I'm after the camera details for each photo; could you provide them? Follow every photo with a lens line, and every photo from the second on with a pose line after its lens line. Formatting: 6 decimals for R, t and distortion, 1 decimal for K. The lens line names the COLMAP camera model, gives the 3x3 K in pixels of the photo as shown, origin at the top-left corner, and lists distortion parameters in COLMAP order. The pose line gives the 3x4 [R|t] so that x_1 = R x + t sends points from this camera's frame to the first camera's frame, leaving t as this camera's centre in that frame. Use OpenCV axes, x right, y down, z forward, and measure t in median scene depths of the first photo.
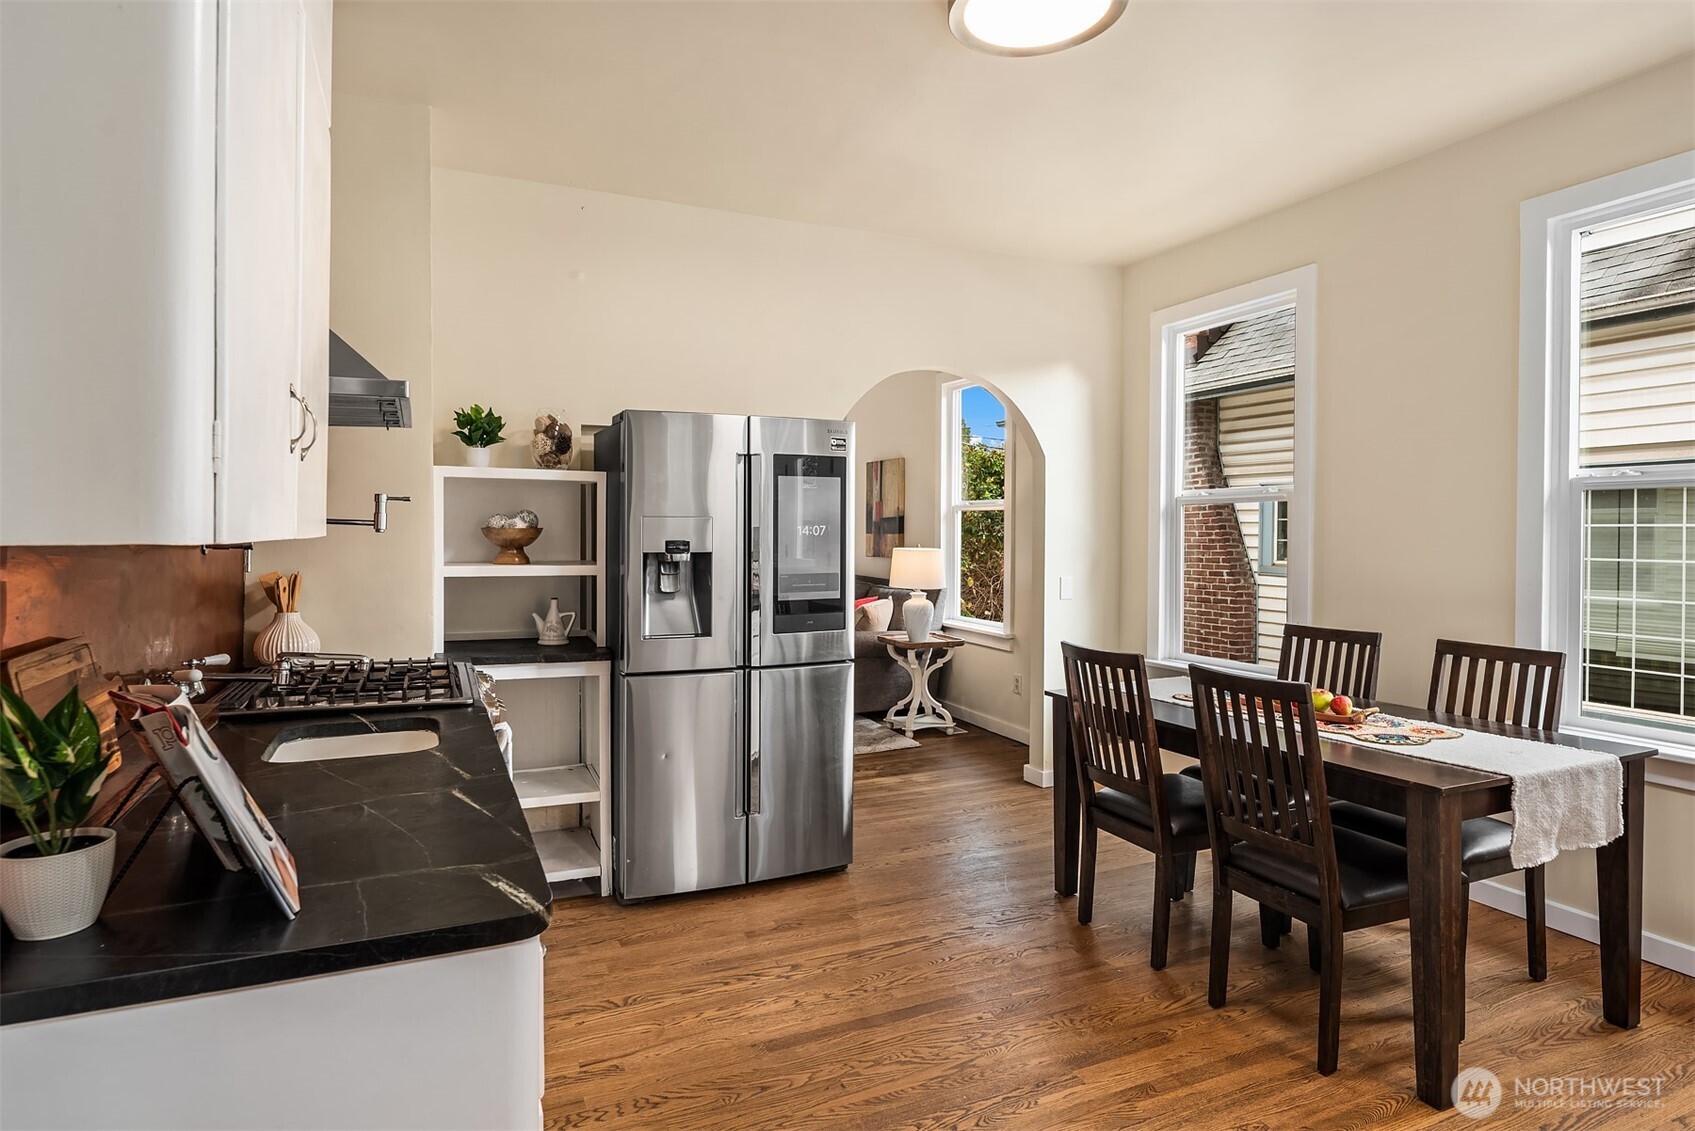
lens RADIAL K [[930.6, 0, 857.5], [0, 930.6, 548.3], [0, 0, 1]] dist [-0.000153, -0.006510]
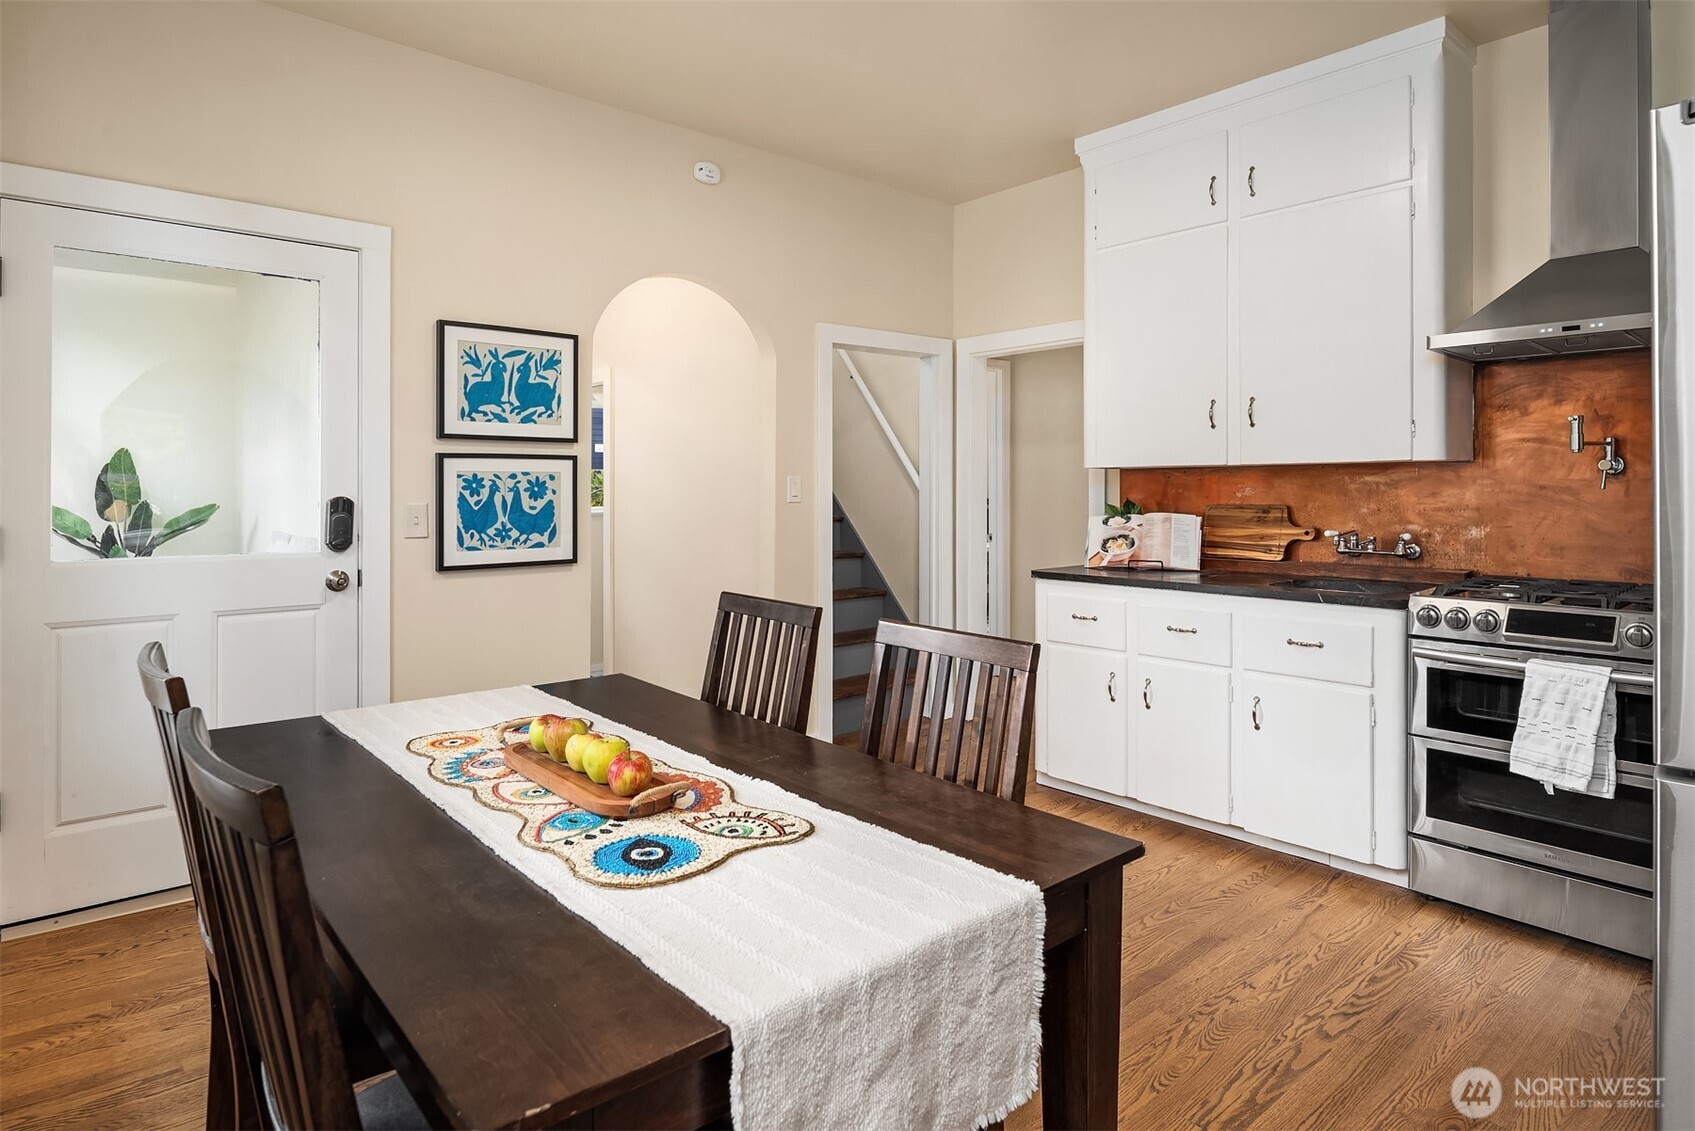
lens RADIAL K [[930.6, 0, 855.0], [0, 930.6, 489.8], [0, 0, 1]] dist [-0.000153, -0.006510]
pose [[-0.956904, 0.000440, -0.290405, 0.424389], [-0.004090, 0.999879, 0.014994, 0.009153], [0.290376, 0.015535, -0.956786, 1.345364]]
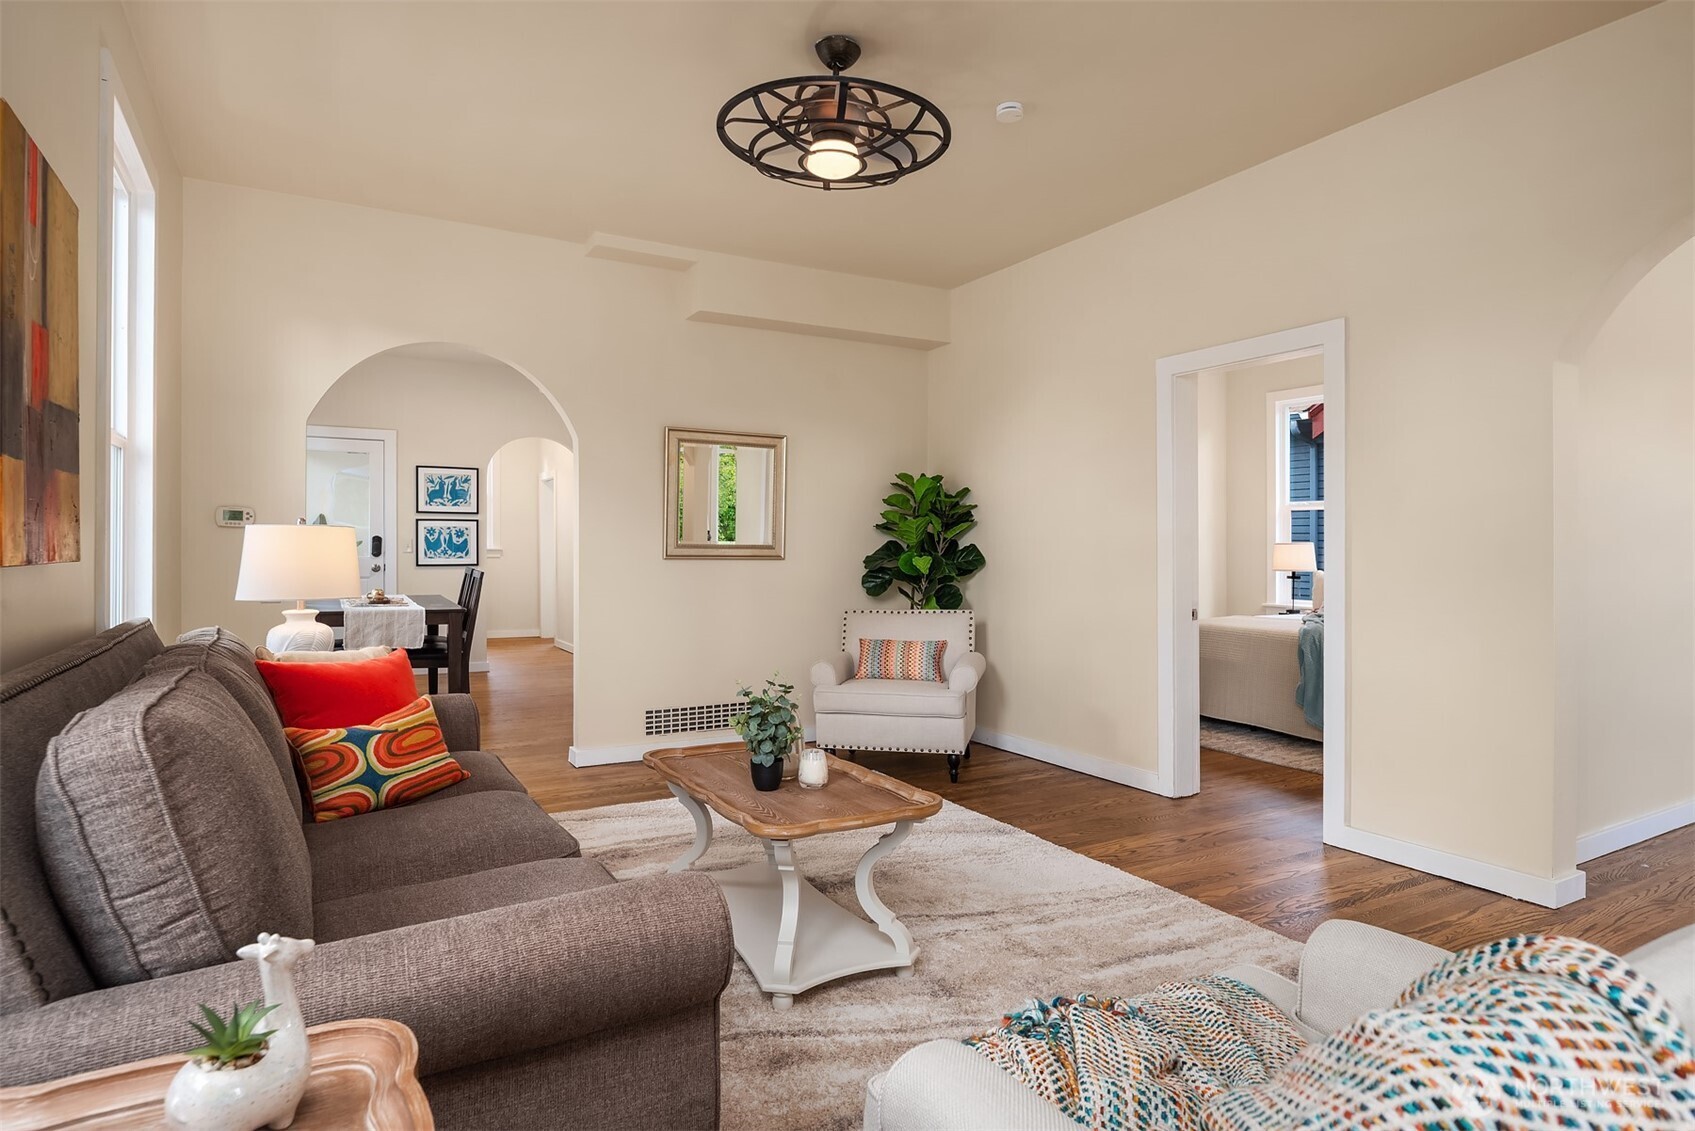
lens RADIAL K [[930.6, 0, 853.4], [0, 930.6, 548.6], [0, 0, 1]] dist [-0.000153, -0.006510]
pose [[-0.995638, -0.009268, -0.092837, -0.347826], [-0.011448, 0.999671, 0.022974, -0.003985], [0.092593, 0.023937, -0.995416, 2.802107]]
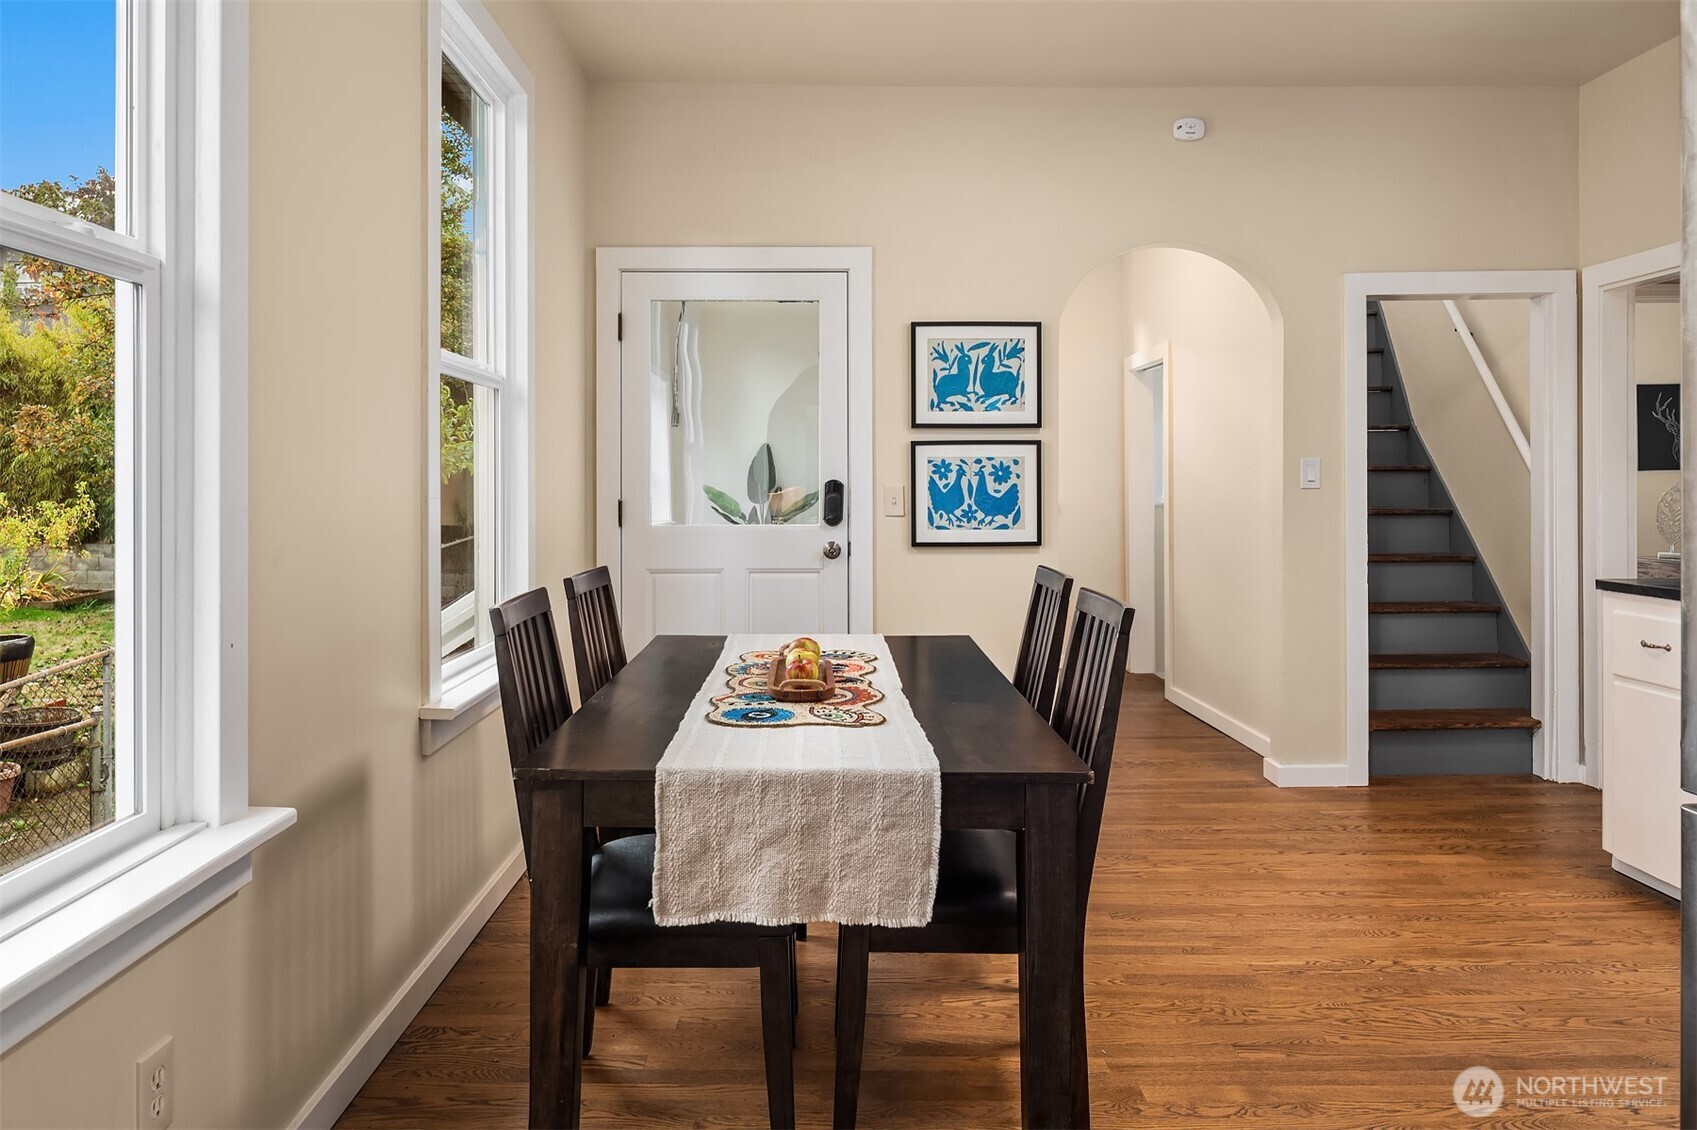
lens RADIAL K [[1131.7, 0, 839.8], [0, 1131.7, 491.0], [0, 0, 1]] dist [0.011403, -0.014201]
pose [[-0.916035, -0.001945, 0.401094, 0.104578], [0.007098, 0.999753, 0.021060, 0.016877], [-0.401036, 0.022138, -0.915795, 1.538005]]
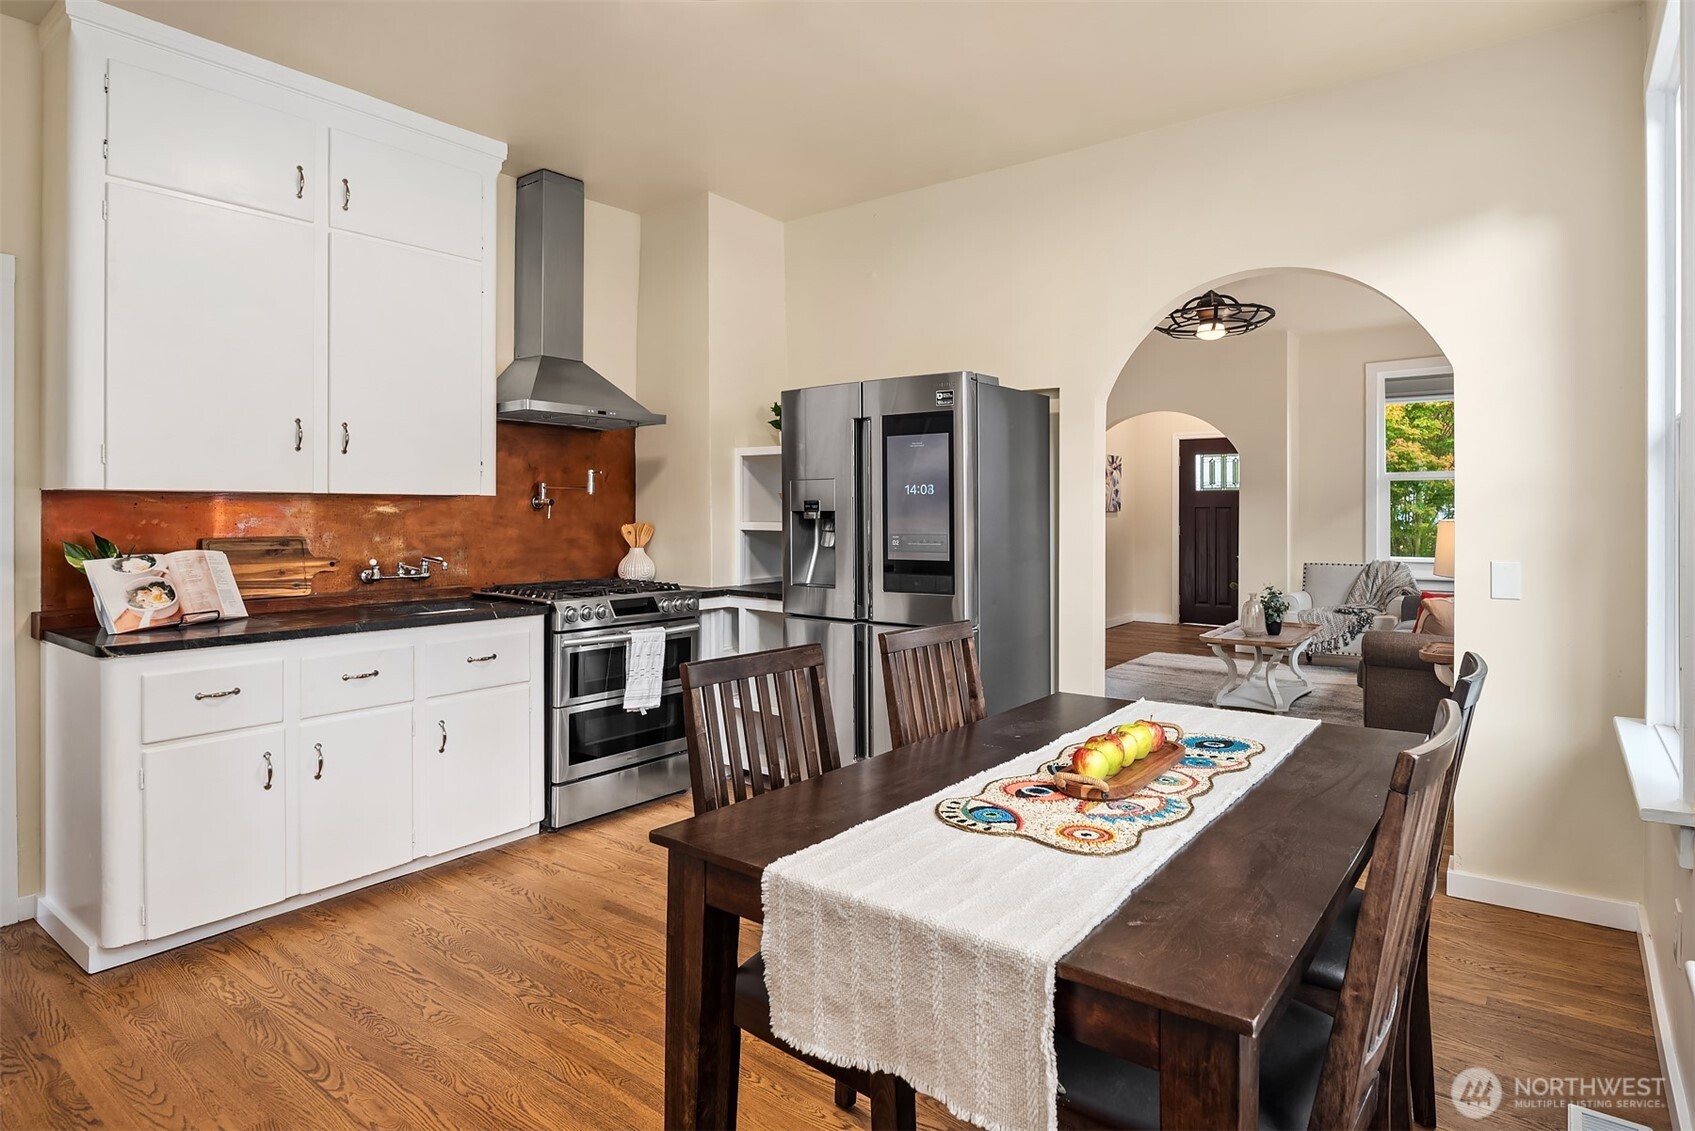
lens RADIAL K [[930.6, 0, 838.0], [0, 930.6, 512.7], [0, 0, 1]] dist [-0.000153, -0.006510]
pose [[0.460342, -0.000264, -0.887742, 0.812370], [-0.015029, 0.999854, -0.008091, 0.014904], [0.887615, 0.017067, 0.460271, 0.496077]]
